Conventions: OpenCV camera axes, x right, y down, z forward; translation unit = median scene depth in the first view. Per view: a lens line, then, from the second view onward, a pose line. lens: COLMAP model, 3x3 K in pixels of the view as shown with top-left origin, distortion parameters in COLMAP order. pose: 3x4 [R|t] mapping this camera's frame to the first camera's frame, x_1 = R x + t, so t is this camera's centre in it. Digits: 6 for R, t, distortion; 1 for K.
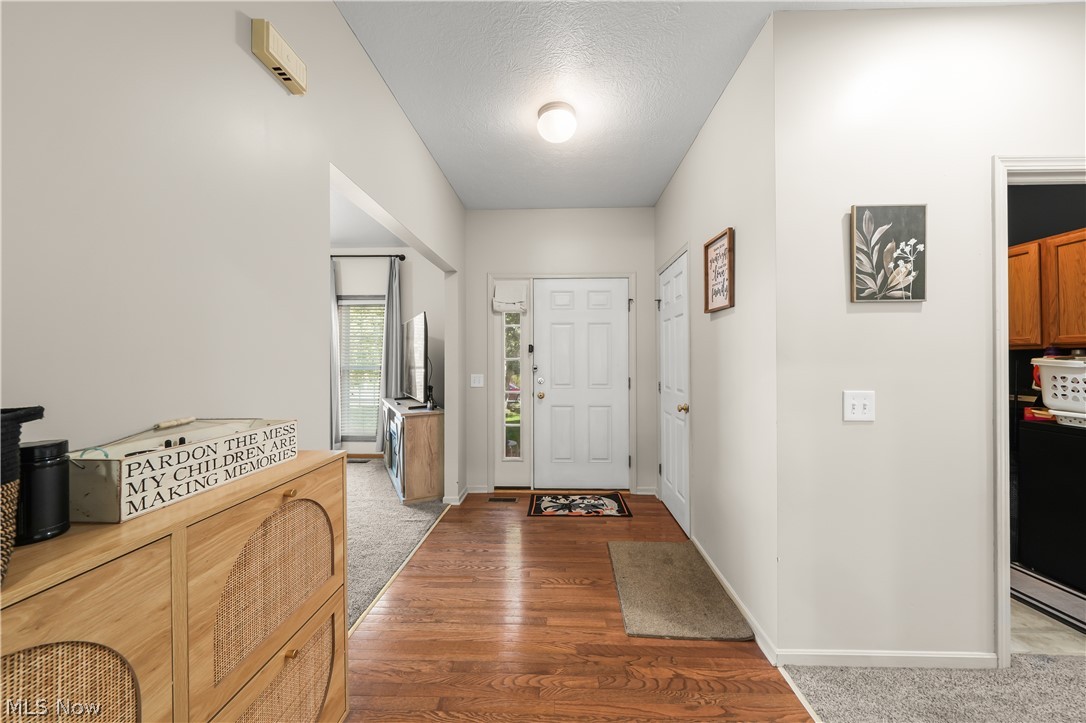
lens RADIAL K [[389.7, 0, 546.9], [0, 389.7, 366.6], [0, 0, 1]] dist [-0.015988, 0.000021]
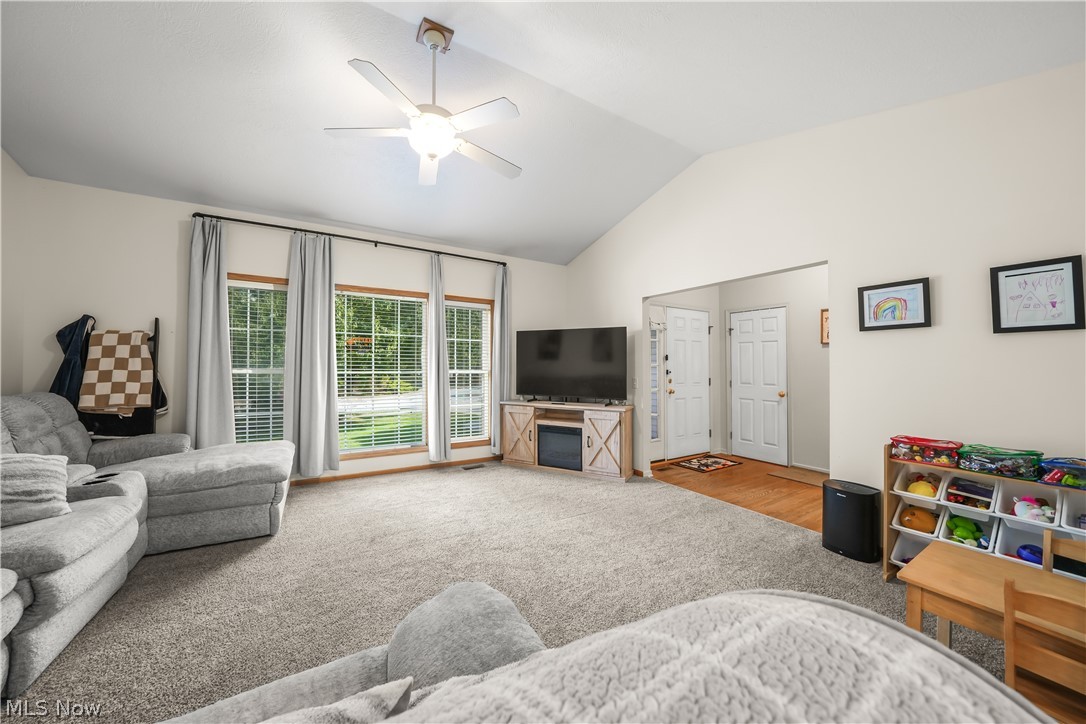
lens RADIAL K [[389.7, 0, 546.9], [0, 389.7, 367.1], [0, 0, 1]] dist [-0.015988, 0.000021]
pose [[0.824907, 0.007787, 0.565215, -1.144418], [0.000173, 0.999902, -0.014028, 0.007178], [-0.565269, 0.011670, 0.824824, 0.106320]]
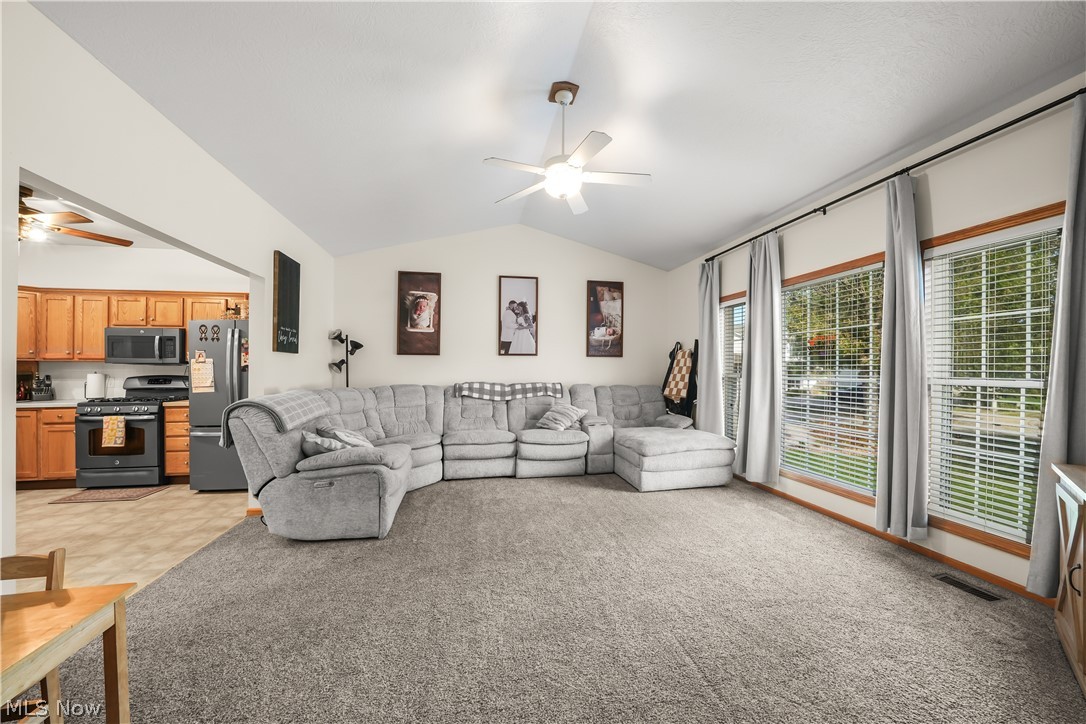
lens RADIAL K [[379.5, 0, 540.0], [0, 379.5, 367.7], [0, 0, 1]] dist [-0.014347, 0.000153]
pose [[0.227228, -0.001213, -0.973841, -0.230120], [-0.012634, 0.999911, -0.004193, -0.008262], [0.973760, 0.013256, 0.227192, 0.528580]]
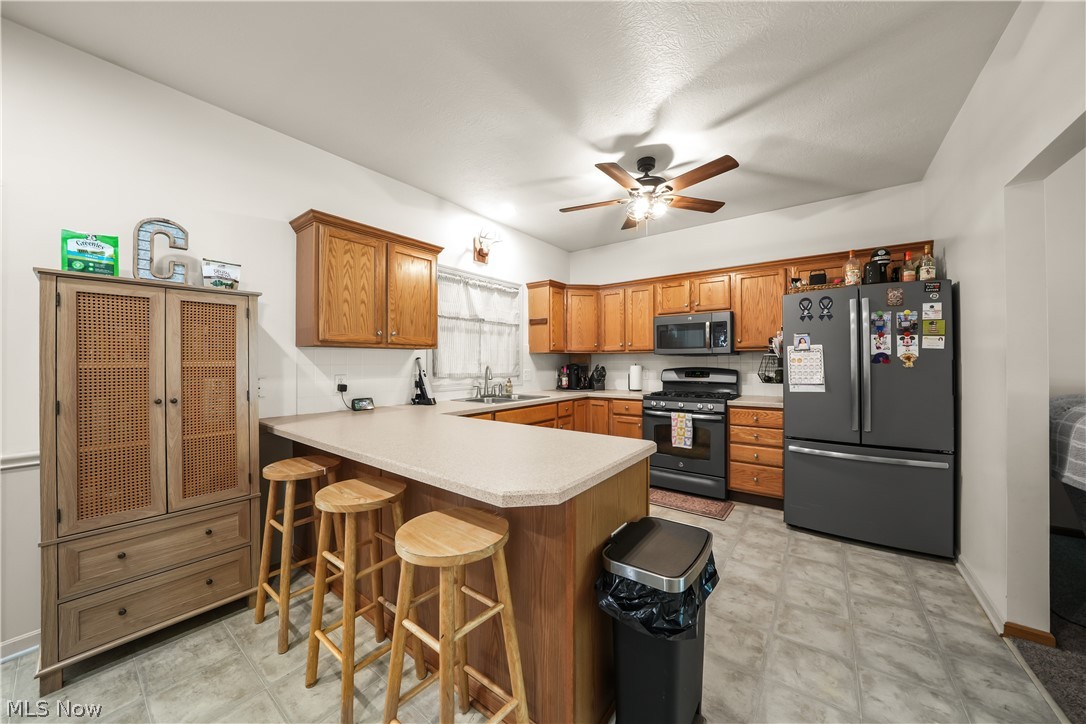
lens RADIAL K [[378.0, 0, 536.2], [0, 378.0, 358.8], [0, 0, 1]] dist [-0.019635, 0.000052]
pose [[-0.574953, -0.003982, -0.818177, -0.528064], [-0.006443, 0.999979, -0.000339, 0.004412], [0.818161, 0.005076, -0.574966, -0.132097]]
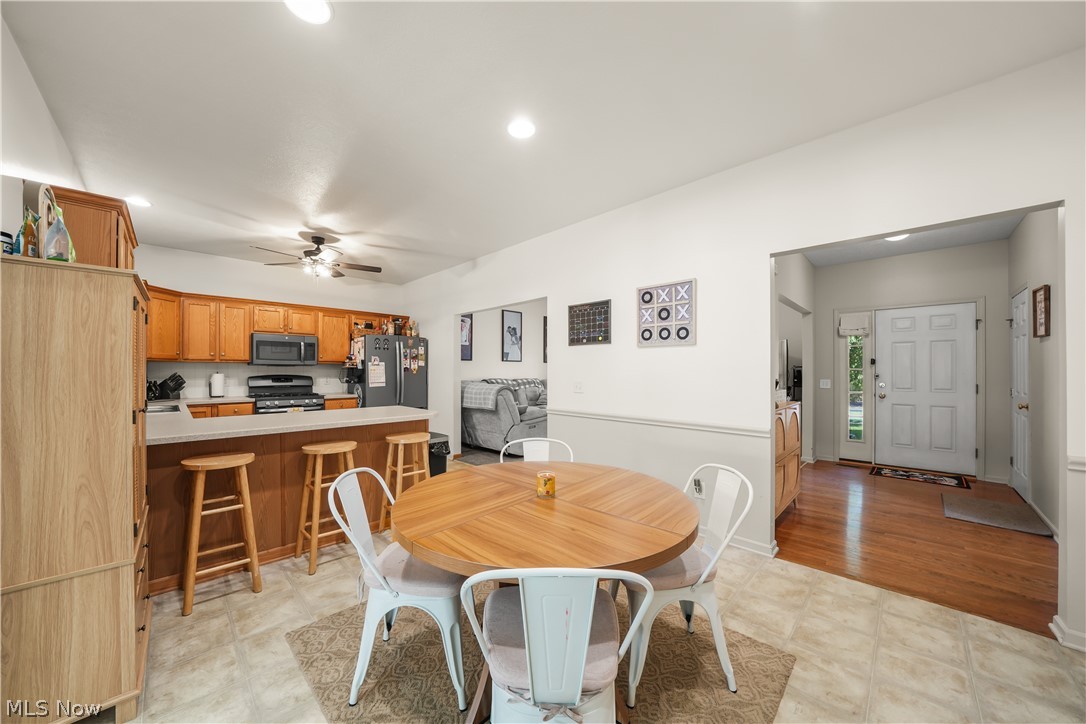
lens RADIAL K [[378.3, 0, 539.7], [0, 378.3, 370.5], [0, 0, 1]] dist [-0.021691, 0.000074]
pose [[0.736564, 0.002779, -0.676362, -0.018994], [-0.011585, 0.999897, -0.008507, 0.010061], [0.676269, 0.014102, 0.736520, -0.745451]]
